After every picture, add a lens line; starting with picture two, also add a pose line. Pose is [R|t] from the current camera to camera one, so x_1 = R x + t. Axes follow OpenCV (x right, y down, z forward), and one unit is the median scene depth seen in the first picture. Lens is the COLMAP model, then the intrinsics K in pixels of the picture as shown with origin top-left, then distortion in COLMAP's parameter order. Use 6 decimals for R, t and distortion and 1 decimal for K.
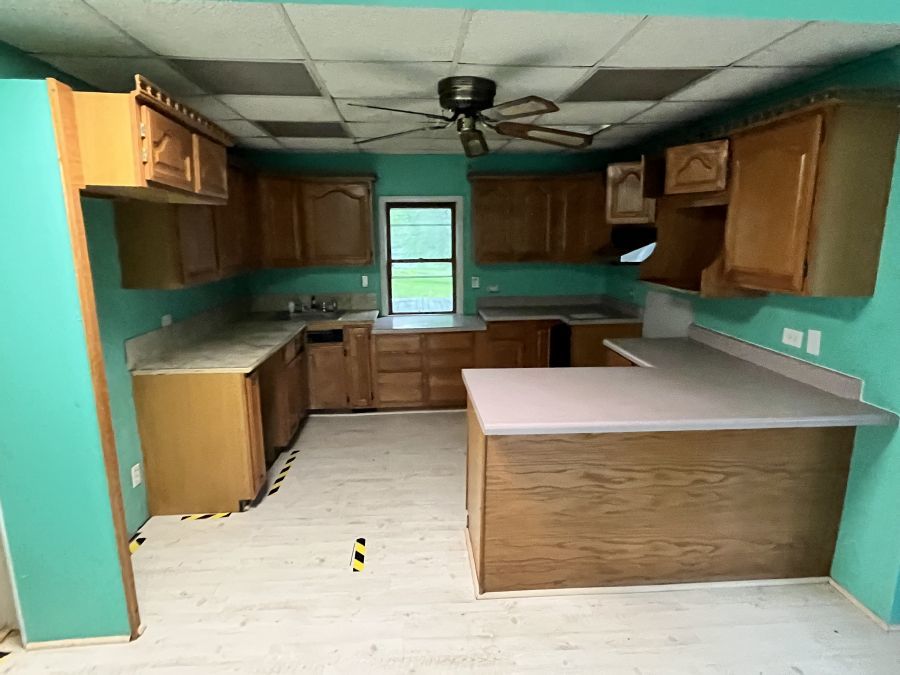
lens RADIAL K [[503.6, 0, 450.4], [0, 503.6, 335.5], [0, 0, 1]] dist [0.002123, -0.001312]
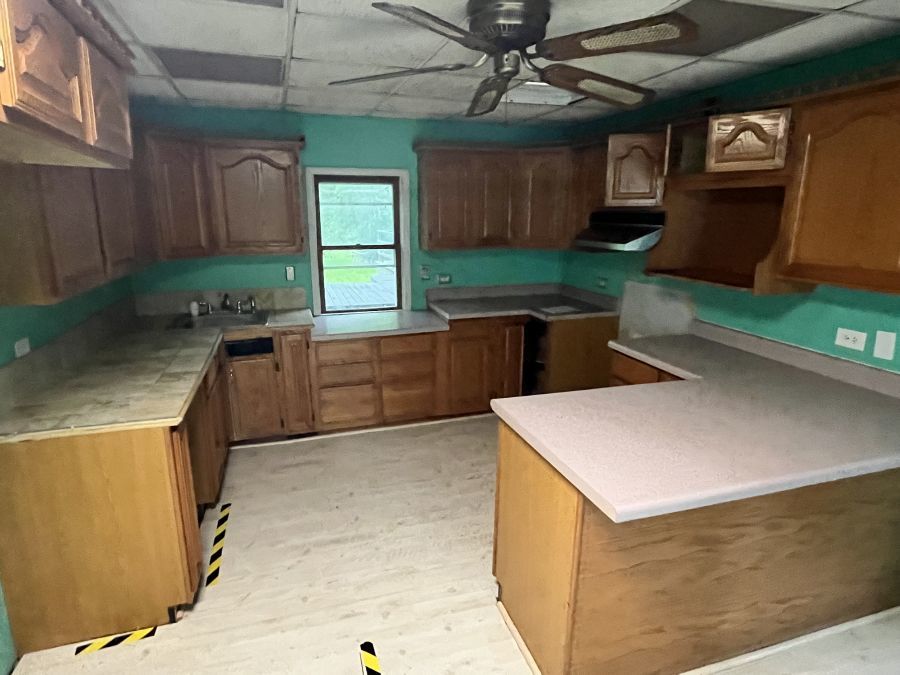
lens RADIAL K [[503.6, 0, 446.1], [0, 503.6, 335.9], [0, 0, 1]] dist [0.002123, -0.001312]
pose [[0.972851, -0.044786, 0.227059, -0.162177], [0.035724, 0.998398, 0.043867, -0.049167], [-0.228660, -0.034565, 0.972893, 0.221219]]
